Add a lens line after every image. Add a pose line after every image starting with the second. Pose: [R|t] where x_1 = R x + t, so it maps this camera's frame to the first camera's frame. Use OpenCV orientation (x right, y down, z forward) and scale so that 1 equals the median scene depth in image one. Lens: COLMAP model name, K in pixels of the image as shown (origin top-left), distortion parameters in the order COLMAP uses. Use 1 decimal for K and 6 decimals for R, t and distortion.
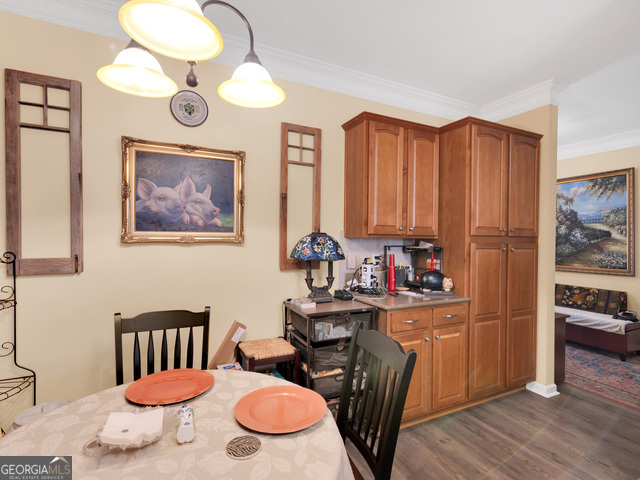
lens RADIAL K [[324.0, 0, 320.0], [0, 324.0, 240.0], [0, 0, 1]] dist [-0.002337, -0.000533]
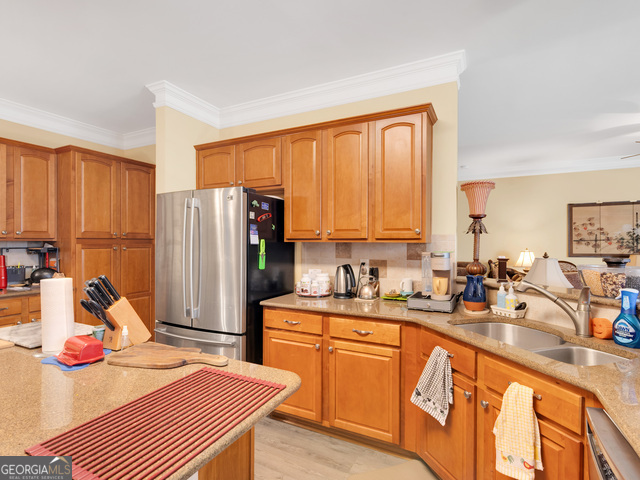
lens RADIAL K [[327.3, 0, 308.9], [0, 327.3, 239.1], [0, 0, 1]] dist [-0.002287, -0.000306]
pose [[0.802801, -0.006736, 0.596209, 0.431610], [0.013222, 0.999891, -0.006507, 0.010092], [-0.596100, 0.013107, 0.802803, -0.578192]]
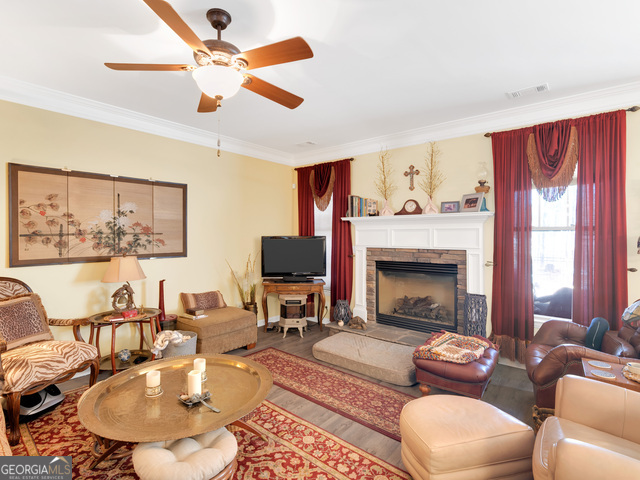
lens RADIAL K [[327.3, 0, 308.9], [0, 327.3, 239.1], [0, 0, 1]] dist [-0.002287, -0.000306]
pose [[-0.396643, -0.019901, 0.917757, 1.681434], [0.004141, 0.999716, 0.023468, 0.020049], [-0.917964, 0.013109, -0.396448, -0.356281]]
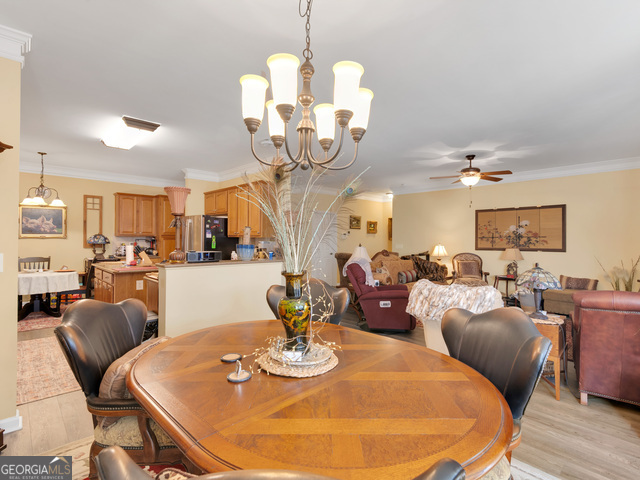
lens RADIAL K [[324.0, 0, 320.0], [0, 324.0, 240.0], [0, 0, 1]] dist [-0.002337, -0.000533]
pose [[0.953654, -0.006926, 0.300825, 0.936496], [0.007336, 0.999973, -0.000231, 0.038799], [-0.300815, 0.002427, 0.953679, -2.162105]]
